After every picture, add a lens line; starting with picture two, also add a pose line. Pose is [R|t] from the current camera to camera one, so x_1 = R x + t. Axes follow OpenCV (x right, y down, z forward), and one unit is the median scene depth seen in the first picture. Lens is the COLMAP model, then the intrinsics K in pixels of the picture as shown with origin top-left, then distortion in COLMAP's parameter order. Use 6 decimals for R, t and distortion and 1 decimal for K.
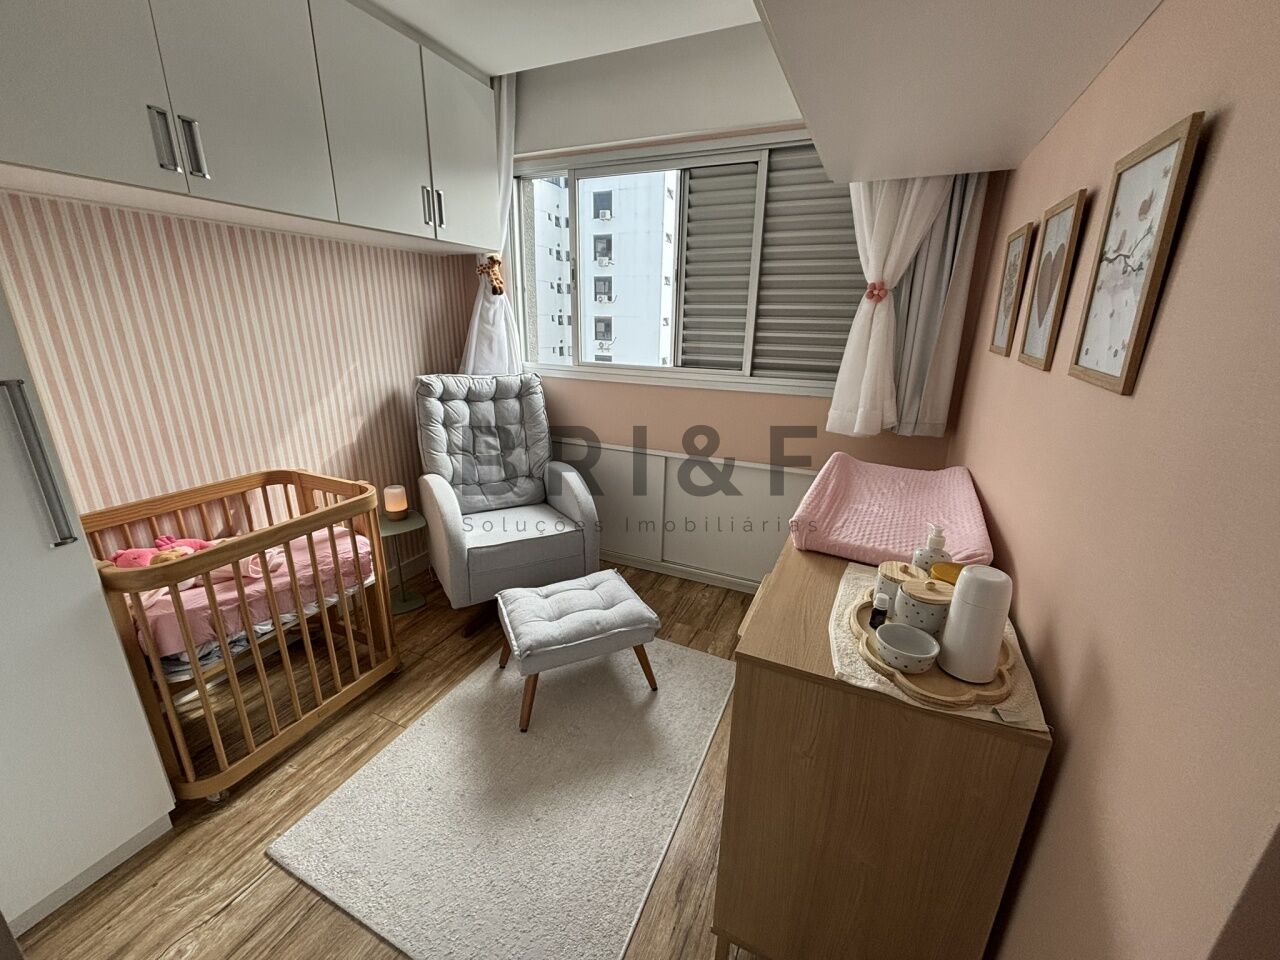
lens RADIAL K [[521.1, 0, 618.6], [0, 521.1, 482.1], [0, 0, 1]] dist [-0.000830, -0.000060]
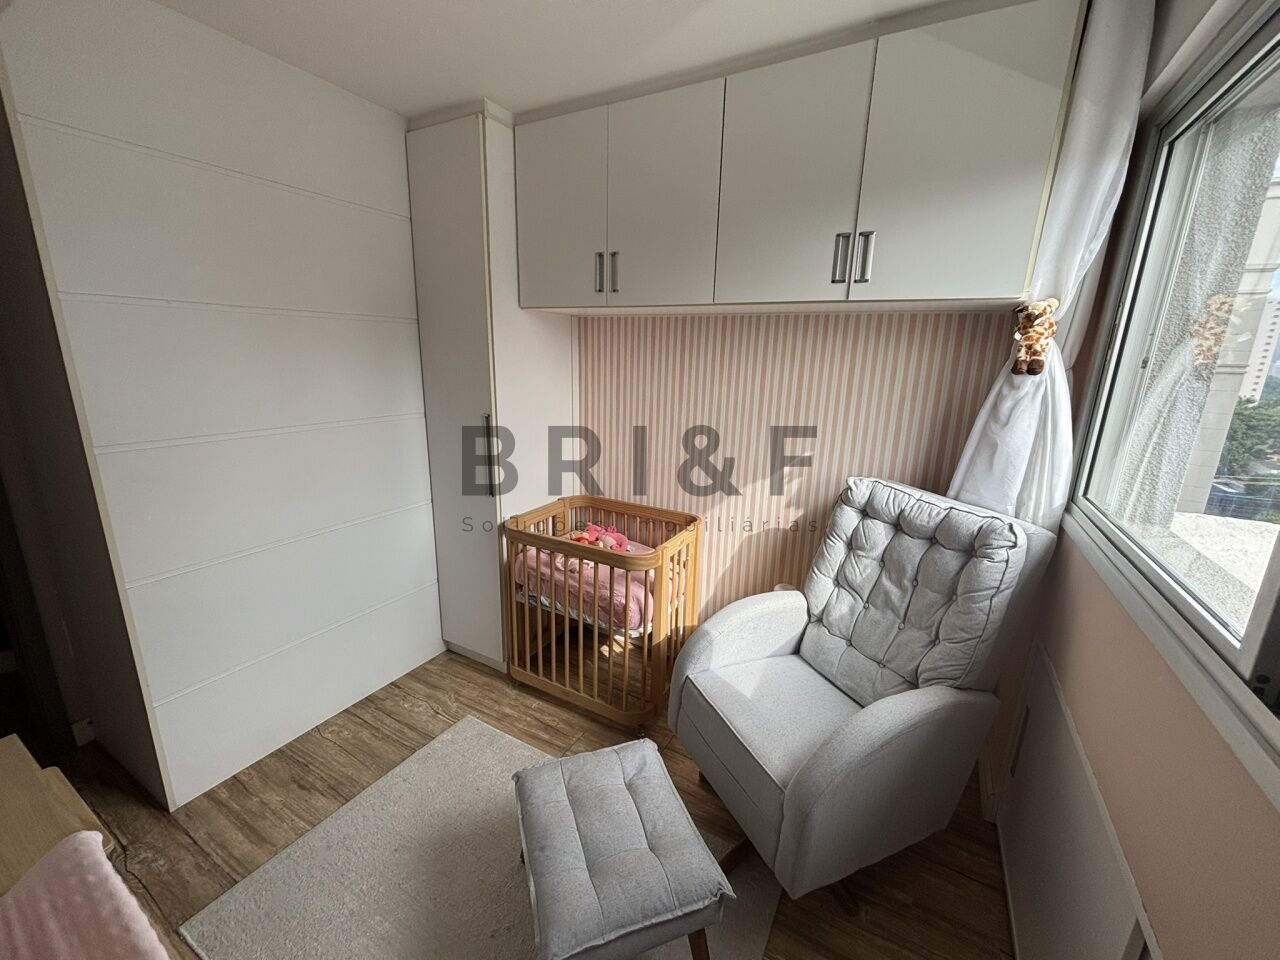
lens RADIAL K [[515.4, 0, 640.0], [0, 515.4, 480.0], [0, 0, 1]] dist [-0.000507, 0.000216]
pose [[-0.055248, 0.219977, -0.973939, 0.370203], [-0.333697, 0.915274, 0.225656, -0.263697], [0.941060, 0.337467, 0.022838, 0.693696]]
